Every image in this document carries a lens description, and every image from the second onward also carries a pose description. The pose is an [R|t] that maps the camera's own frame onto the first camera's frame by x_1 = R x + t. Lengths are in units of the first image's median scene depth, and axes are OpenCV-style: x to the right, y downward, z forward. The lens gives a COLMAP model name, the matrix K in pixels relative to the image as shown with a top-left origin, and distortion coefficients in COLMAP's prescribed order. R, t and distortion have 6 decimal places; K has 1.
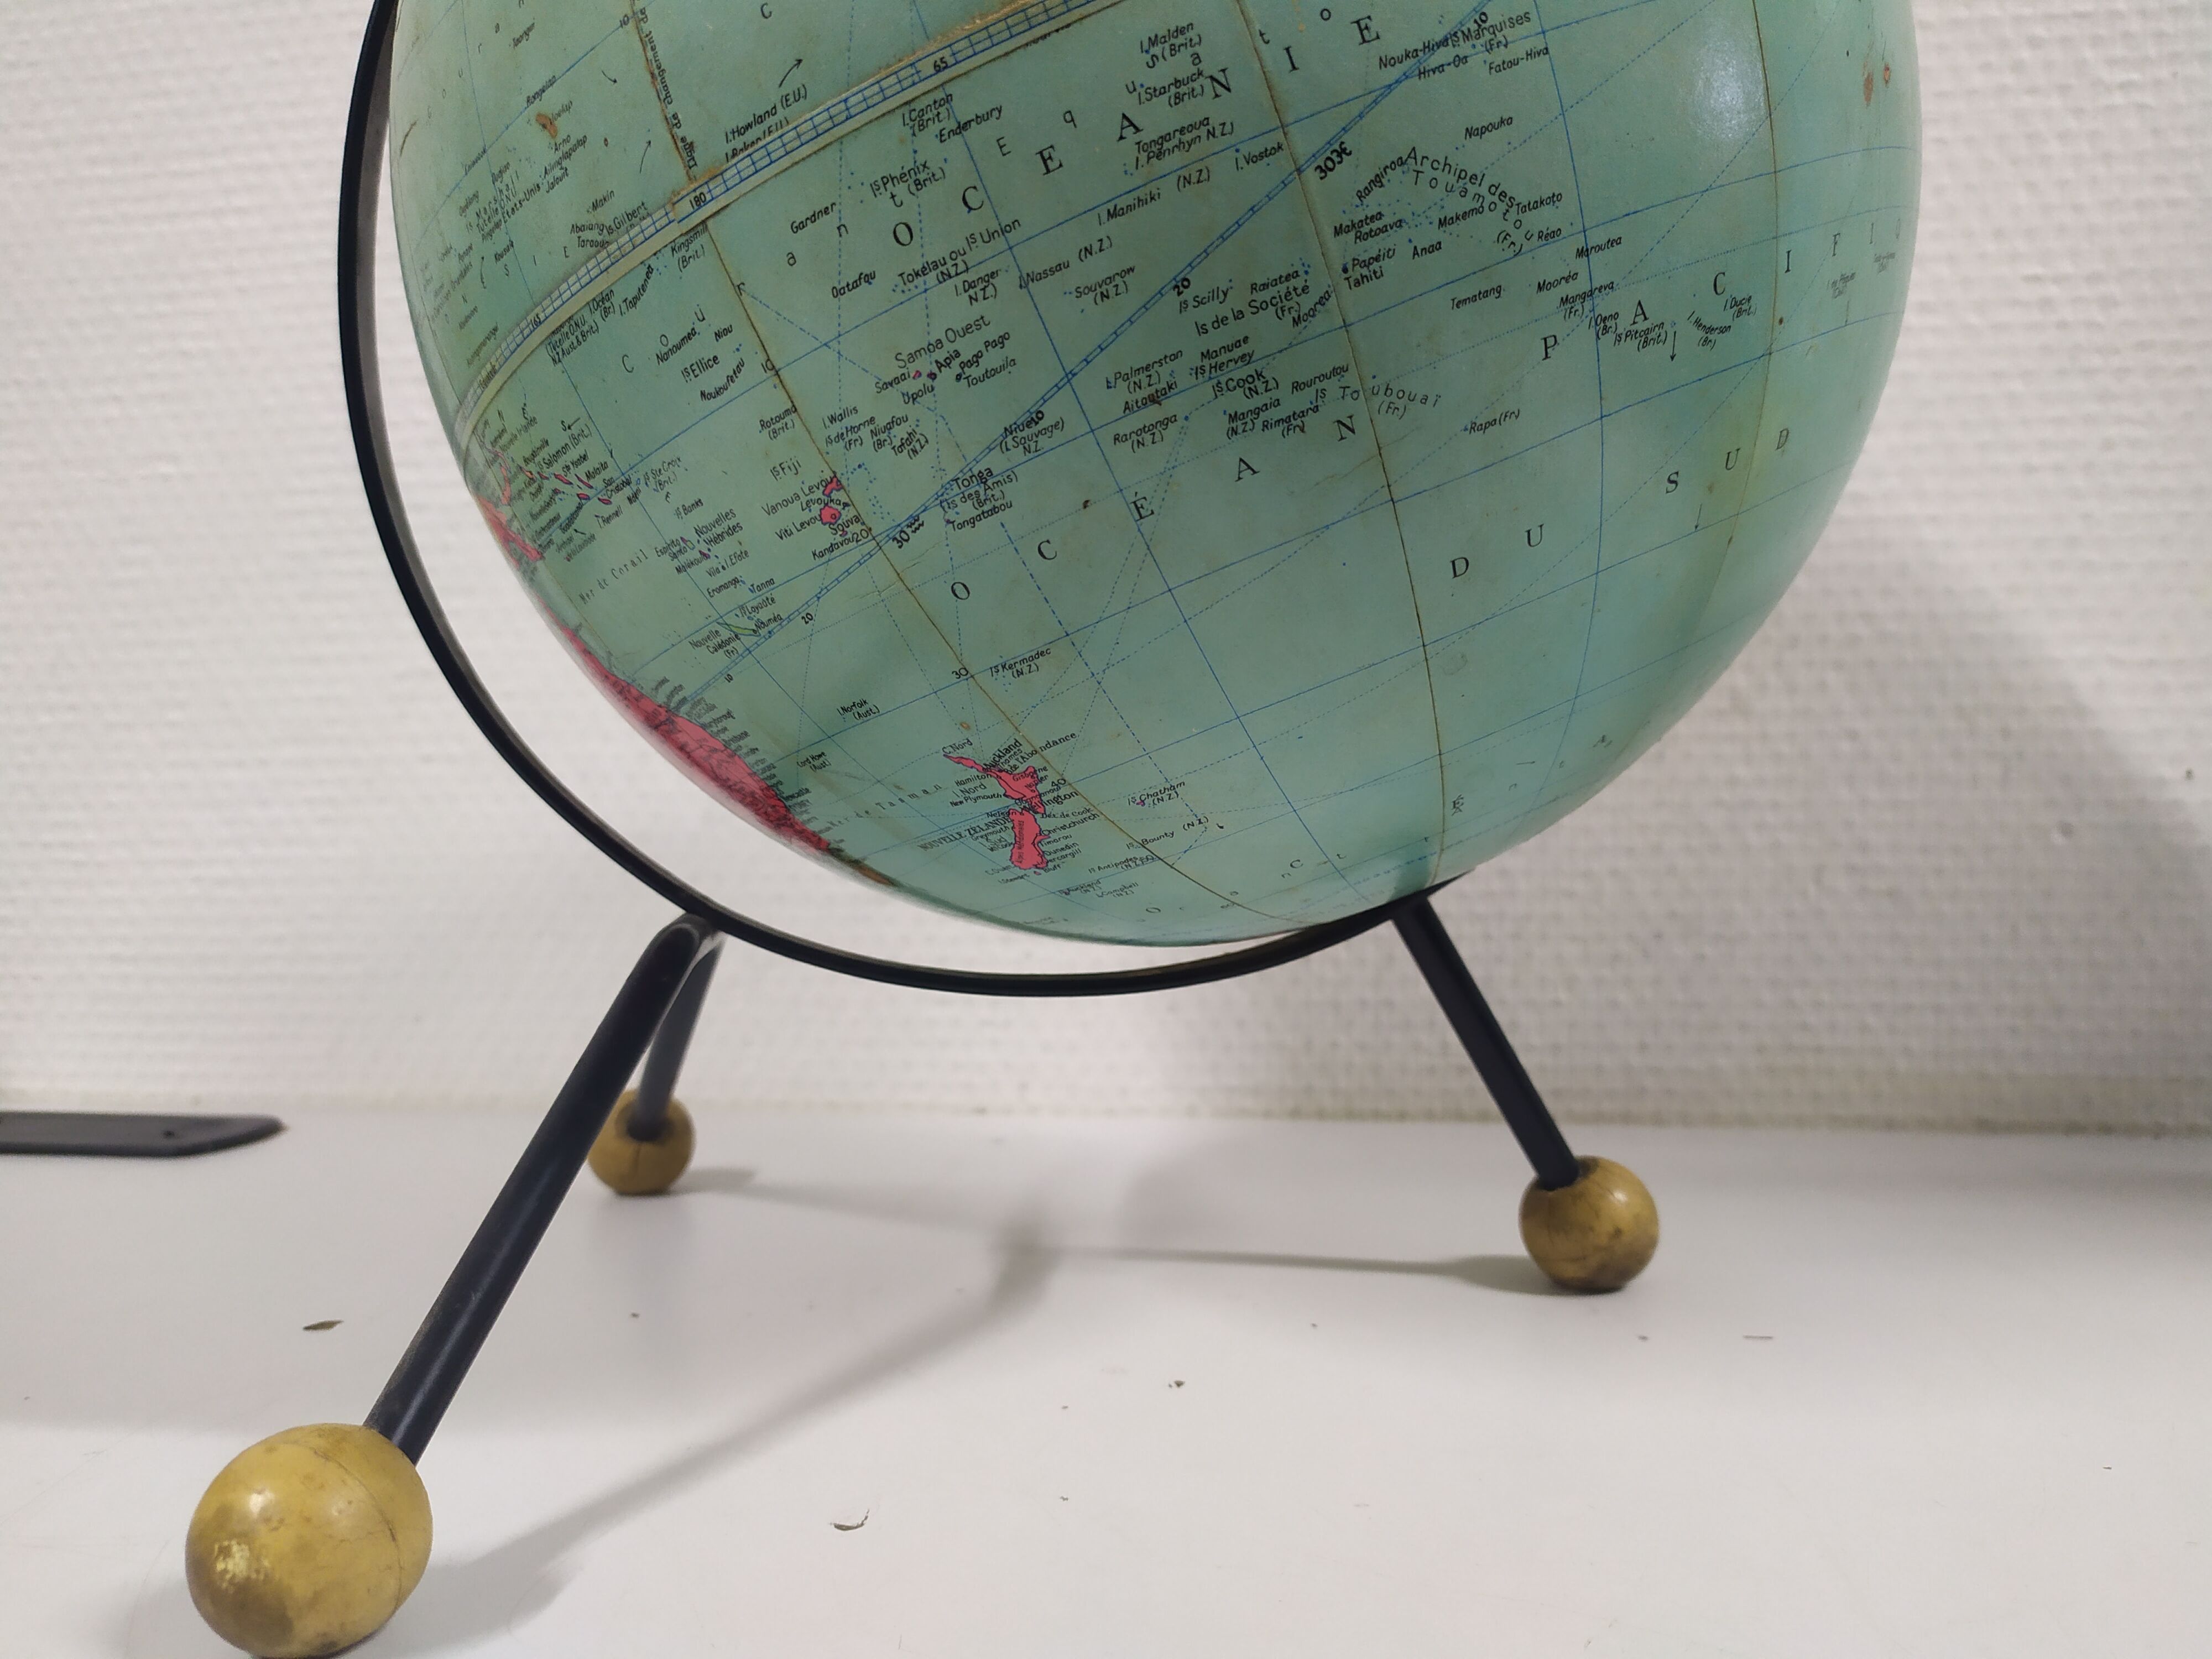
lens RADIAL K [[1710.0, 0, 1133.3], [0, 1710.0, 843.5], [0, 0, 1]] dist [-0.009237, -0.013997]
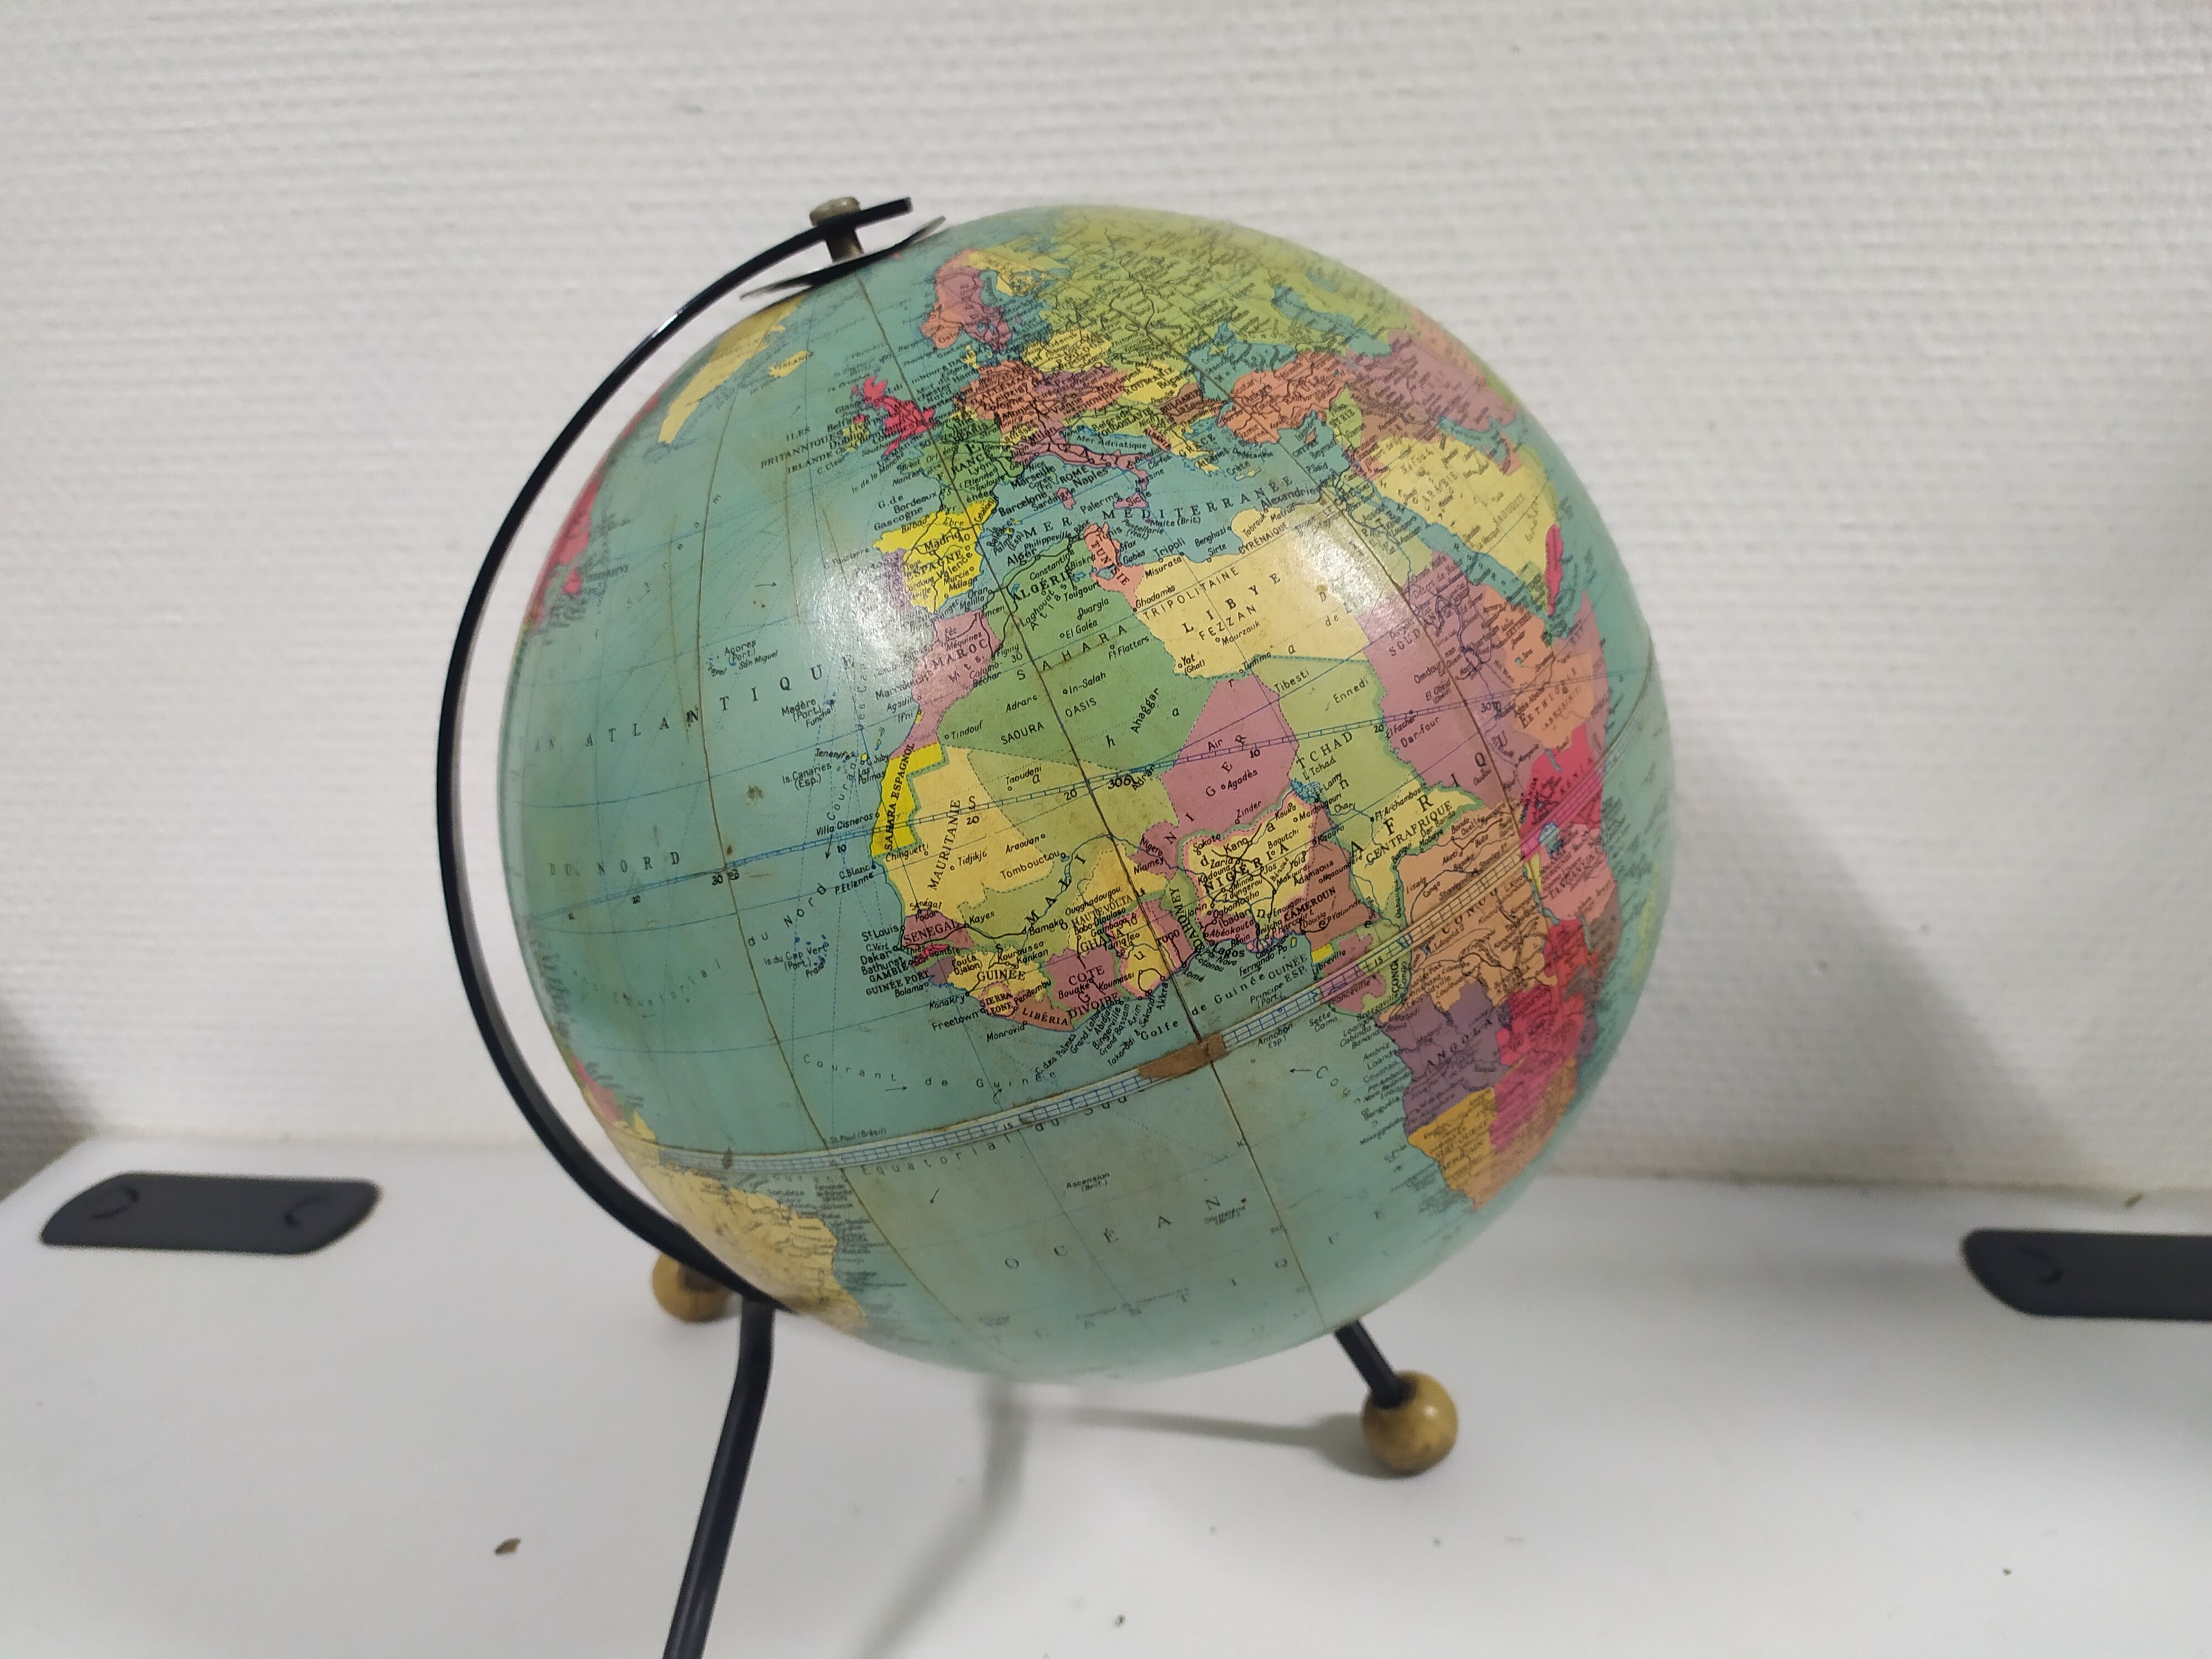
lens RADIAL K [[1710.0, 0, 1147.8], [0, 1710.0, 838.8], [0, 0, 1]] dist [-0.009237, -0.013997]
pose [[0.998304, -0.019556, 0.054832, -0.010863], [0.002872, 0.957284, 0.289134, -0.468158], [-0.058144, -0.288486, 0.955717, -0.138667]]
